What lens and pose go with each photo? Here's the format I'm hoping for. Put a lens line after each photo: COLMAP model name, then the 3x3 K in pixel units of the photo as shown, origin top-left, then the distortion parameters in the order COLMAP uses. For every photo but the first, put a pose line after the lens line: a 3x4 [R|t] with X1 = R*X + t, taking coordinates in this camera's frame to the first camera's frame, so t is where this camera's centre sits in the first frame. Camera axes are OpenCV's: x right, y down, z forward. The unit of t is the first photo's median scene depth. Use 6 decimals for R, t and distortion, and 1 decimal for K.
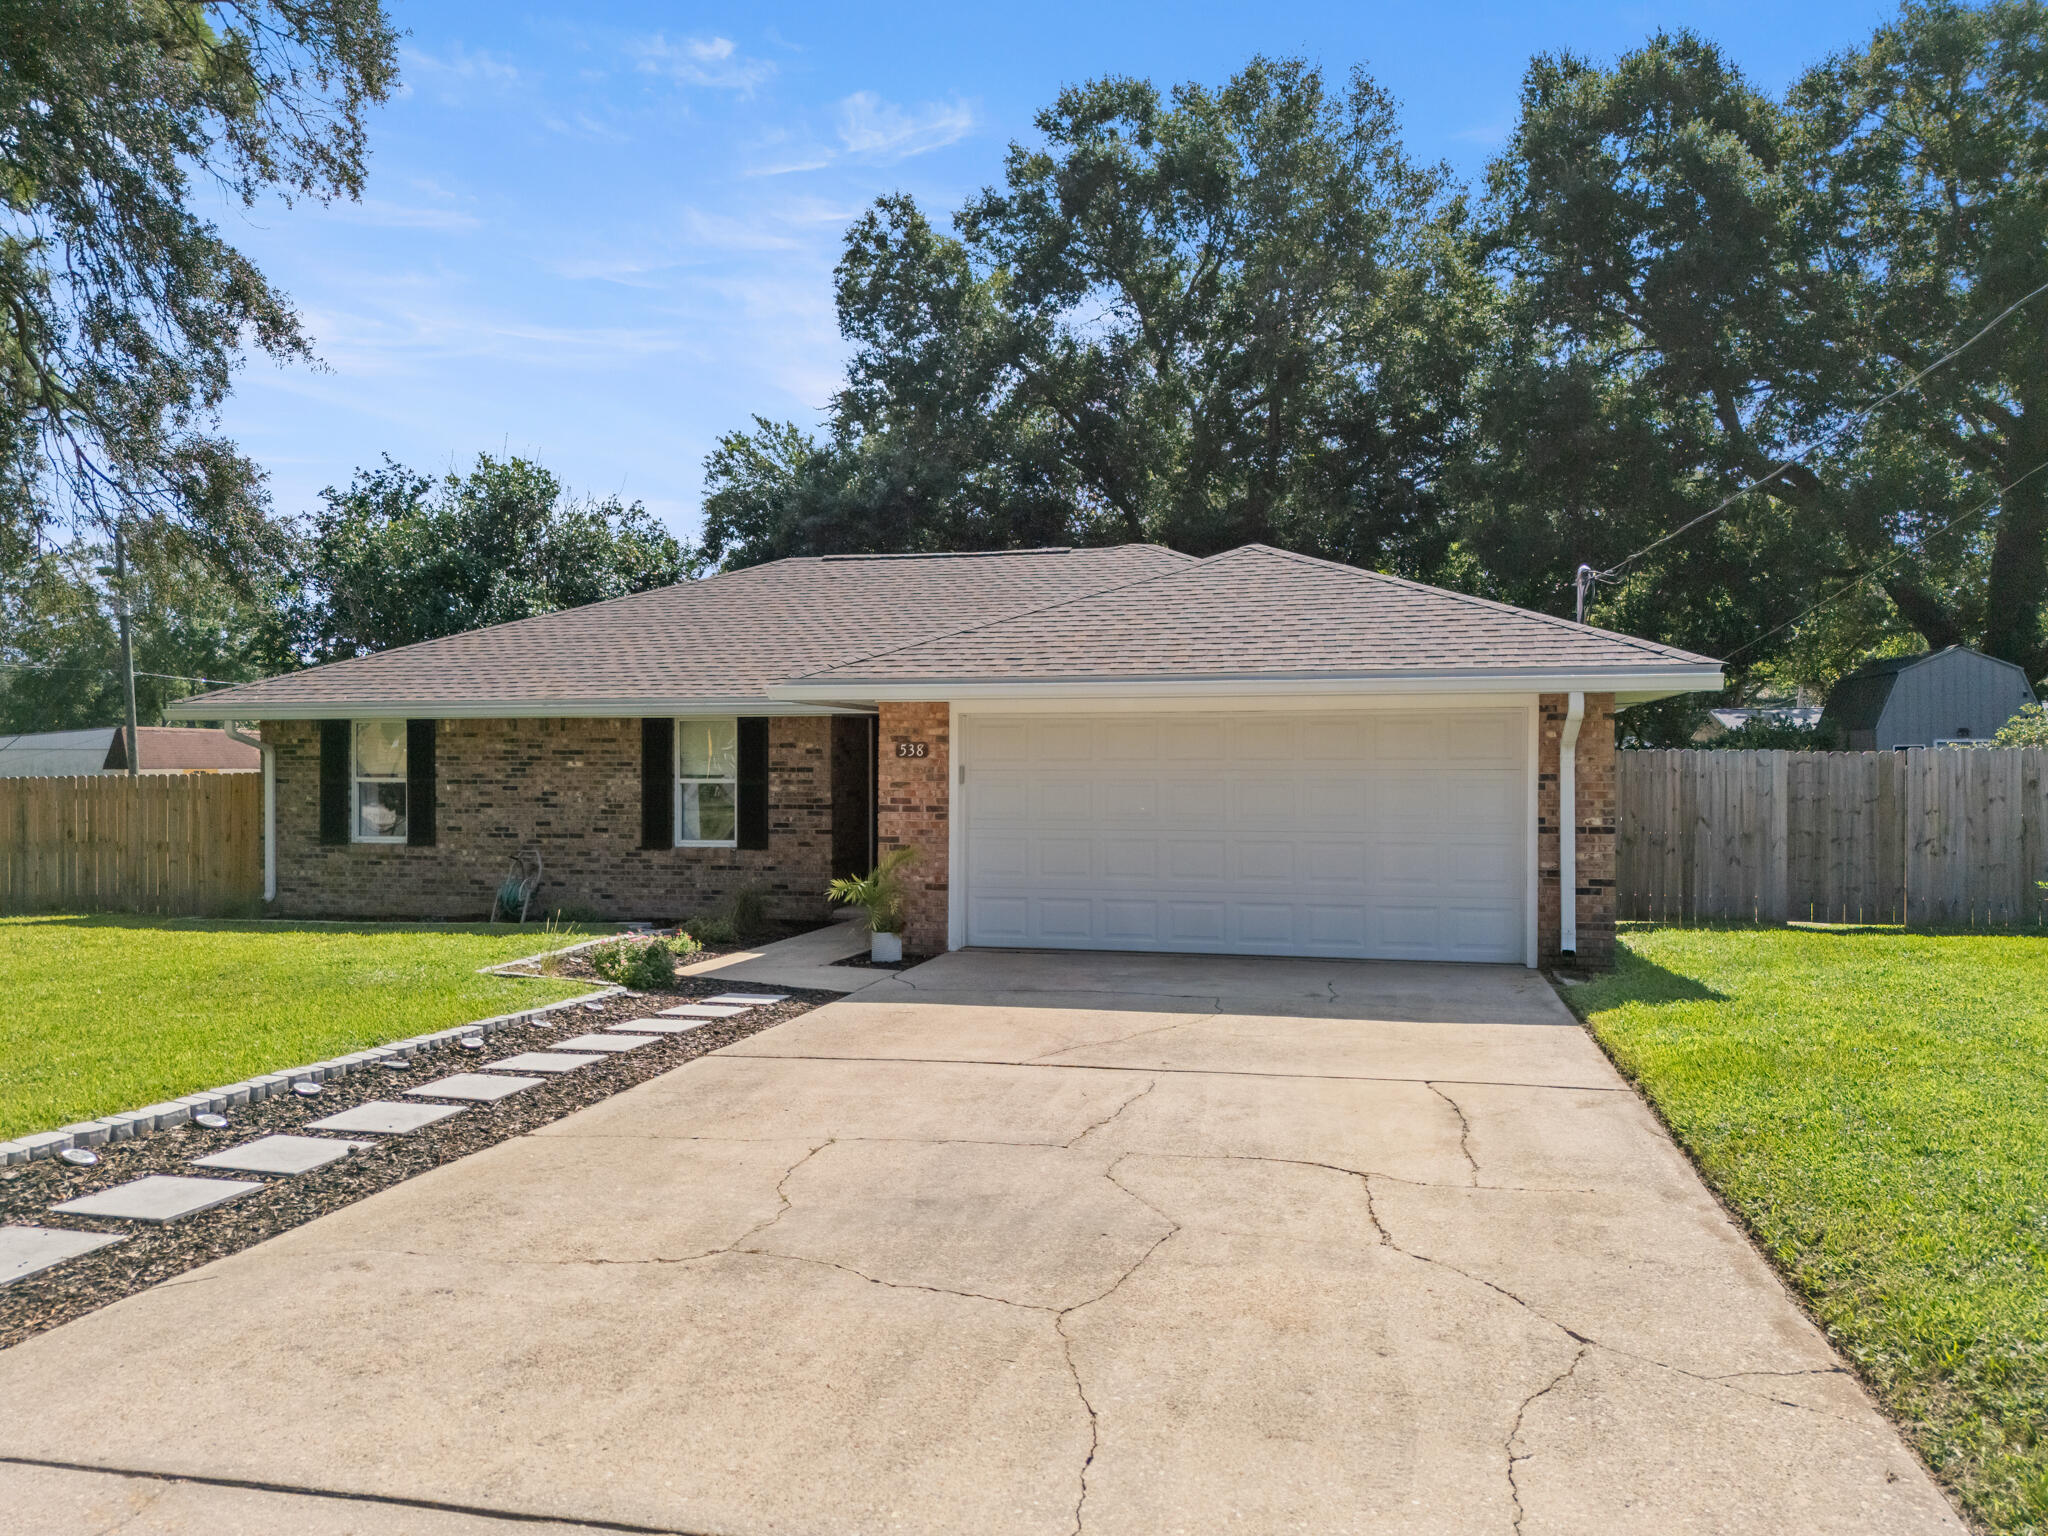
lens RADIAL K [[1529.2, 0, 1042.6], [0, 1529.2, 767.6], [0, 0, 1]] dist [0.076872, -0.078480]
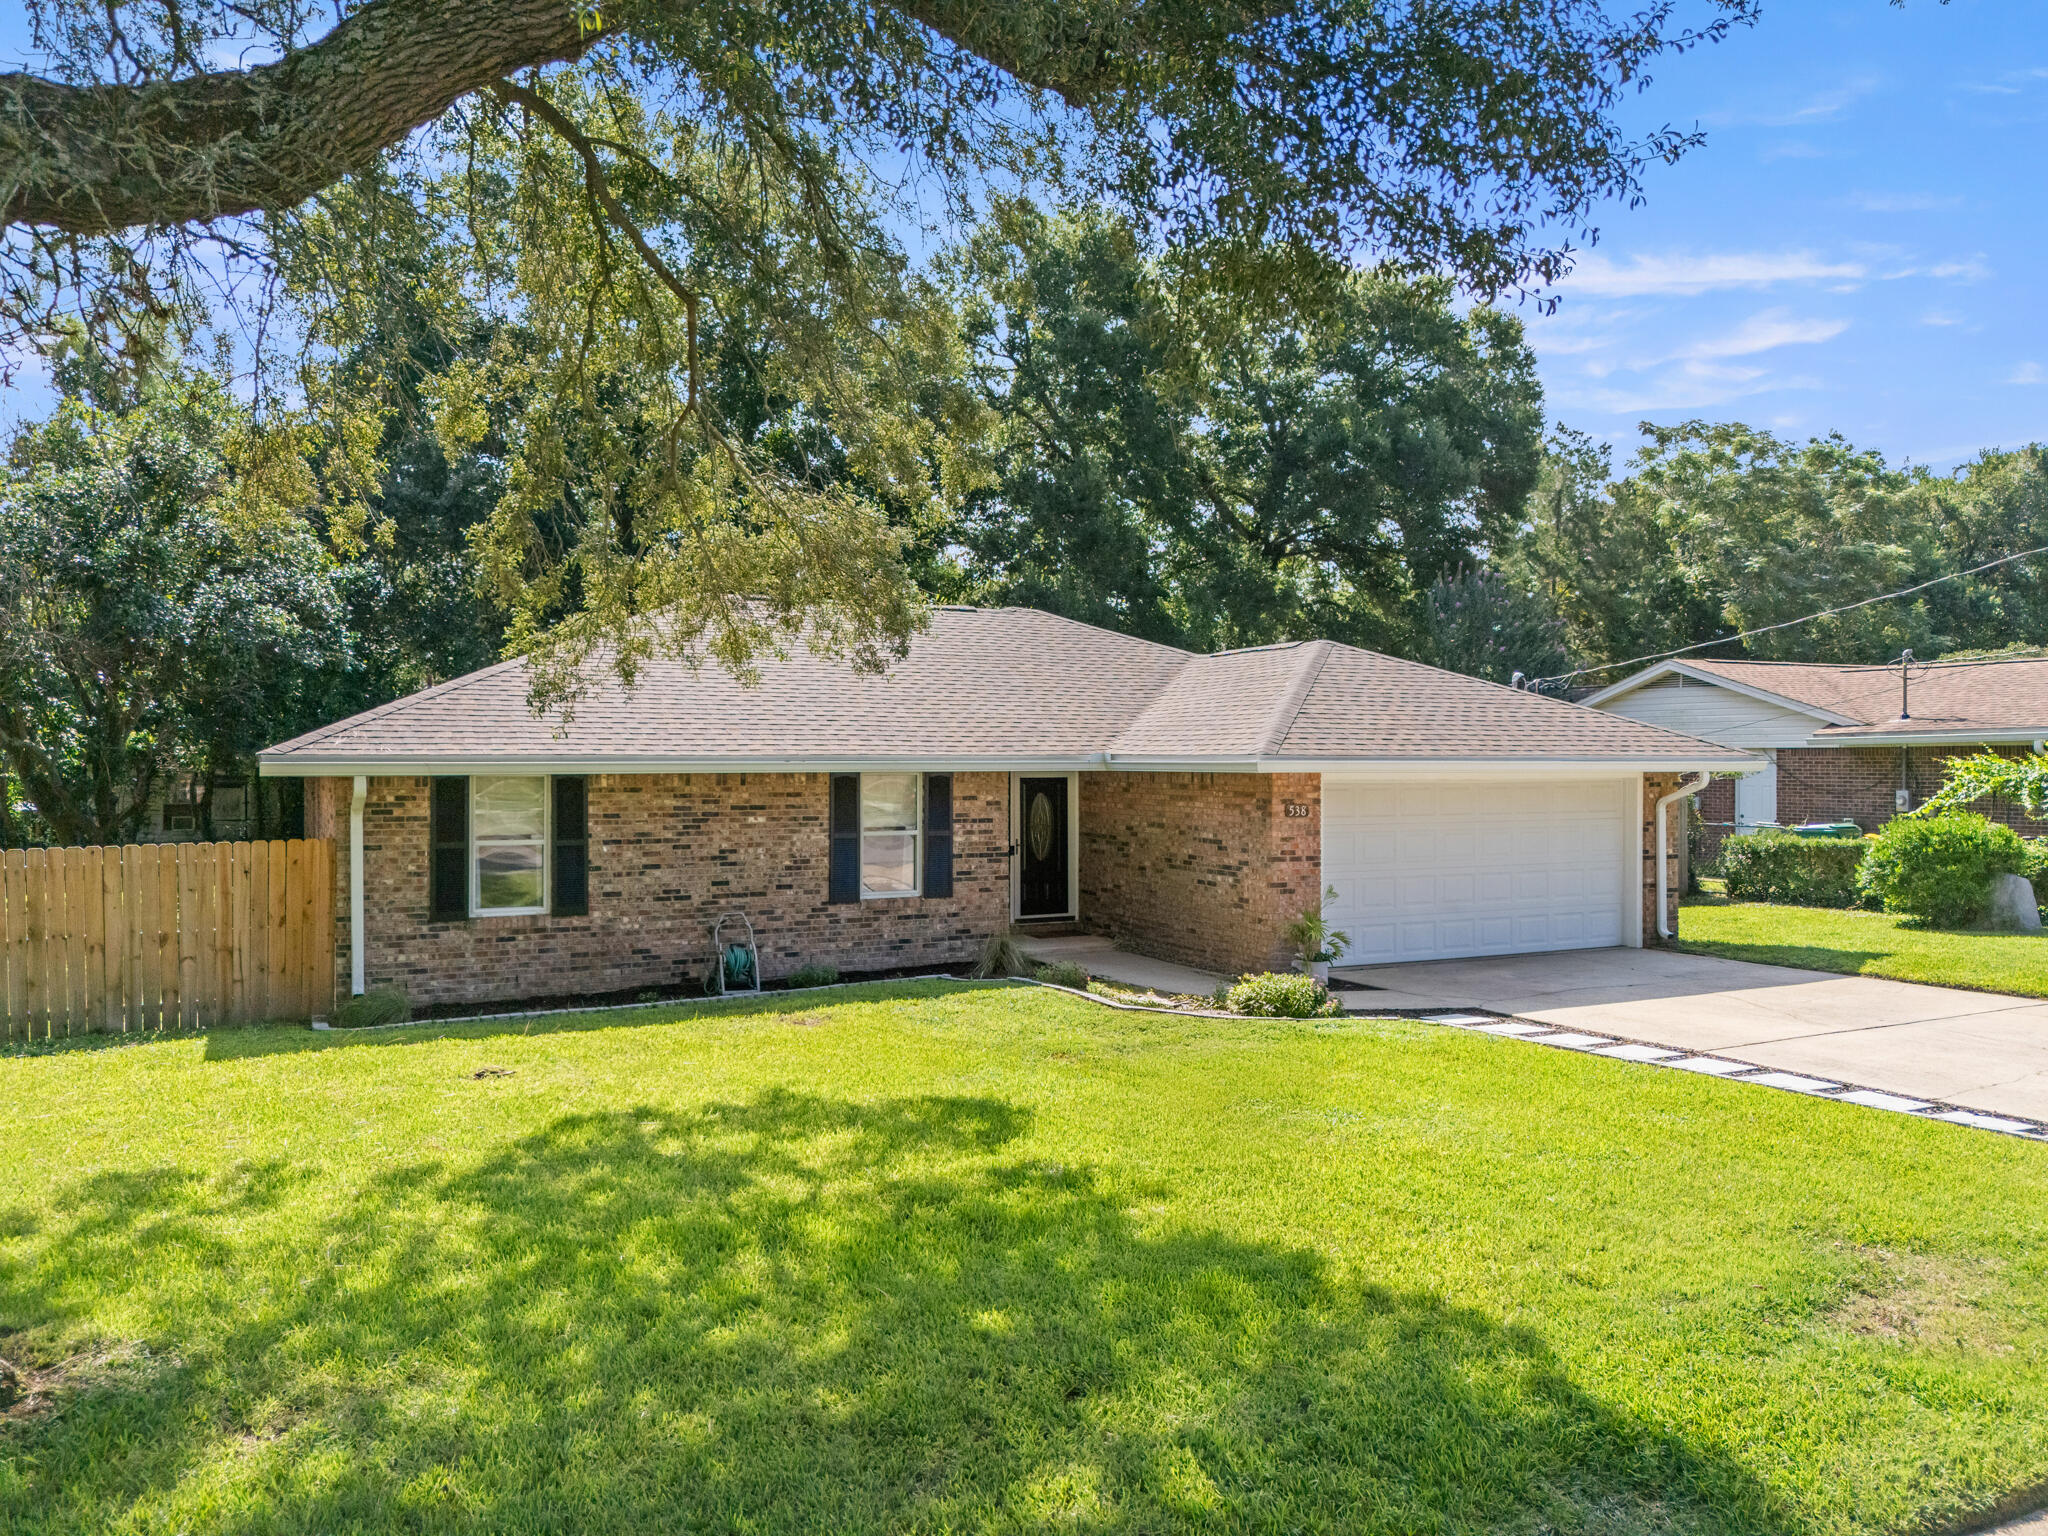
lens RADIAL K [[1502.5, 0, 1024.0], [0, 1502.5, 768.0], [0, 0, 1]] dist [0.121655, -0.230586]
pose [[0.759386, -0.003632, 0.650630, -0.937818], [-0.000130, 0.999984, 0.005734, -0.047519], [-0.650640, -0.004439, 0.759374, 0.207336]]
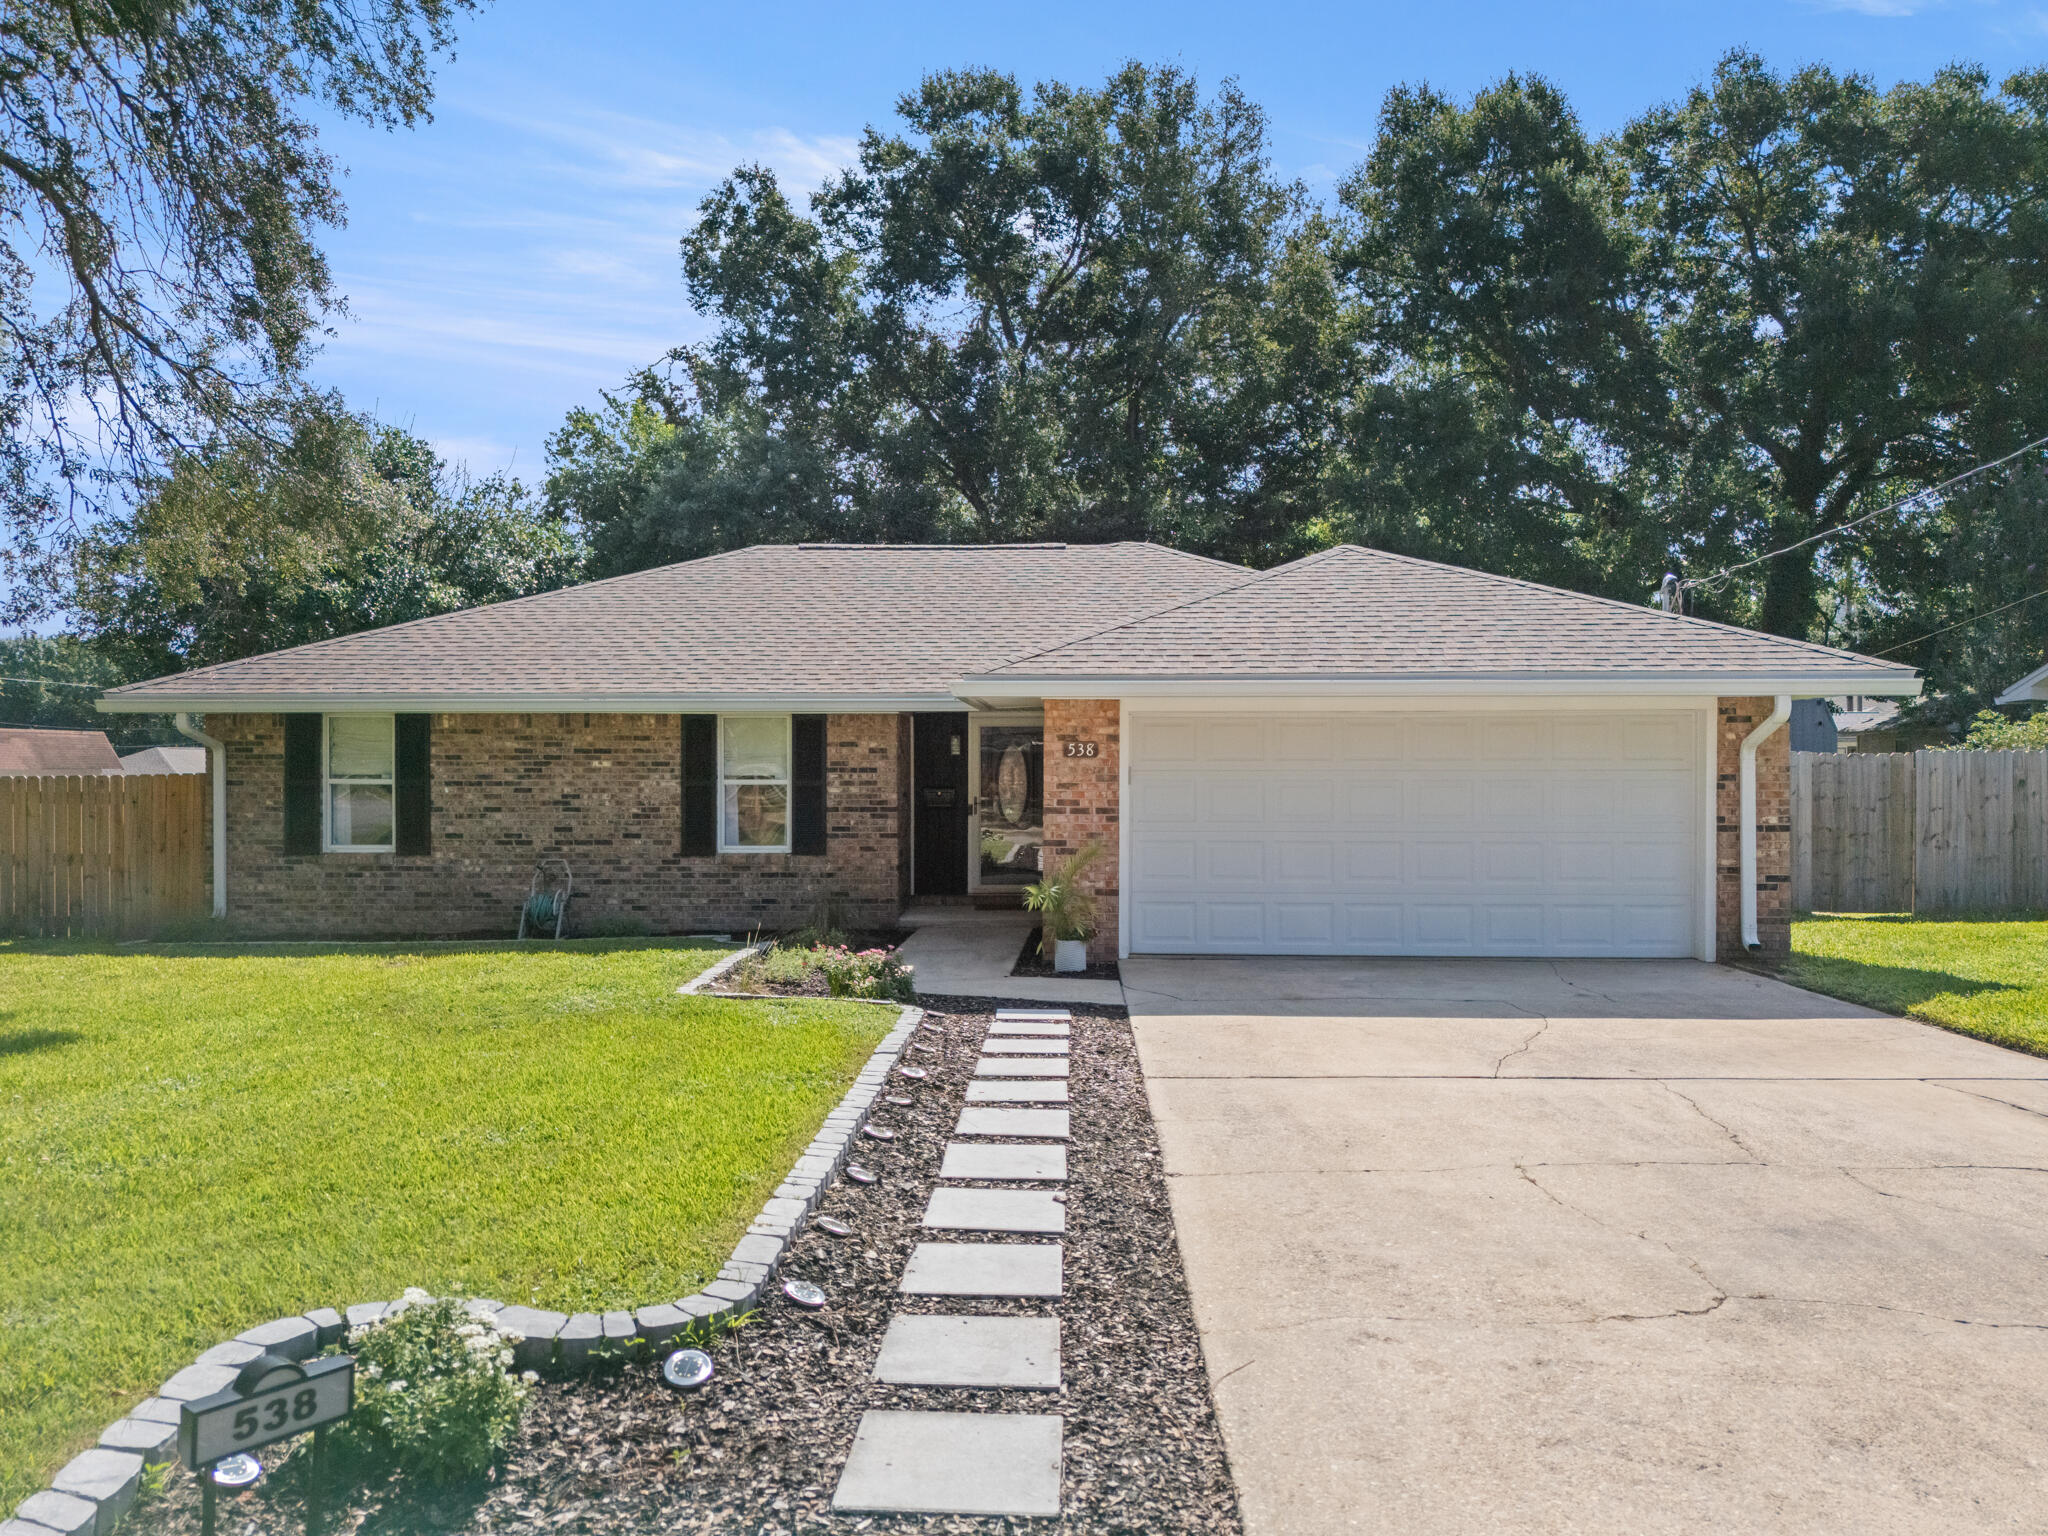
lens RADIAL K [[1521.9, 0, 1040.3], [0, 1521.9, 772.6], [0, 0, 1]] dist [0.078764, -0.074873]
pose [[0.979664, -0.000271, 0.200644, -0.273748], [-0.000298, 0.999996, 0.002806, 0.000249], [-0.200644, -0.002808, 0.979660, 0.065190]]
